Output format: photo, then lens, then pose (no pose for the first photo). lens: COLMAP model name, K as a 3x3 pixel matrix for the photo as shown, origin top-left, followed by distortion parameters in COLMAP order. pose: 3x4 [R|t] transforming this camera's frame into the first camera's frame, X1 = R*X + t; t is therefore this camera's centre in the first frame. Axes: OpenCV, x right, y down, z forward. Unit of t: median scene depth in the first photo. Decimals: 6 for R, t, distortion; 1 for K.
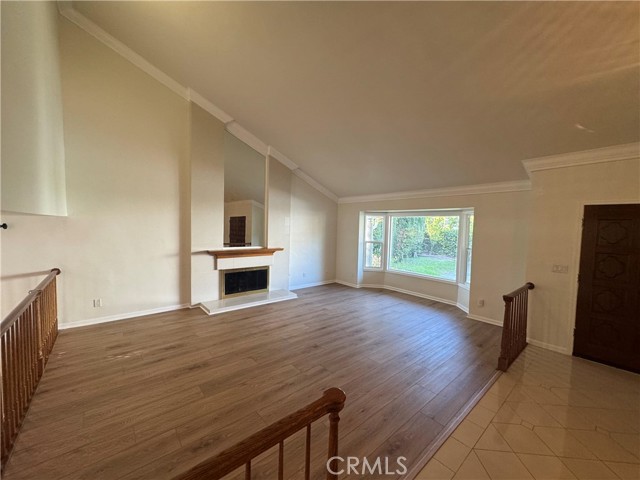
lens RADIAL K [[254.7, 0, 320.3], [0, 254.7, 240.1], [0, 0, 1]] dist [0.001156, -0.000512]
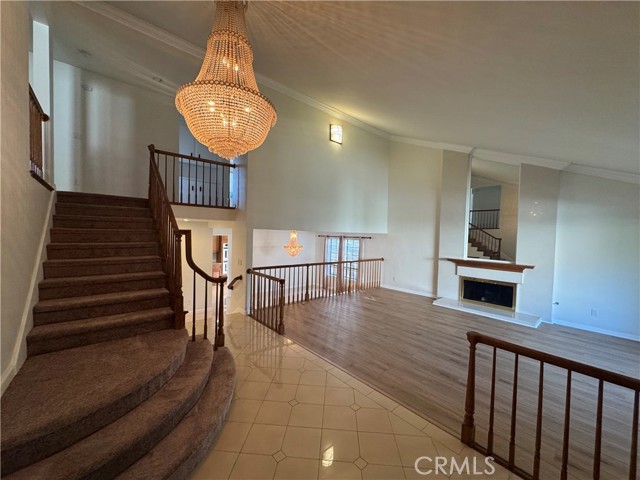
lens RADIAL K [[254.7, 0, 319.7], [0, 254.7, 241.3], [0, 0, 1]] dist [0.001156, -0.000512]
pose [[0.026490, 0.011676, -0.999581, 0.813487], [-0.079263, 0.996808, 0.009543, -0.003669], [0.996502, 0.078977, 0.027331, 0.308383]]
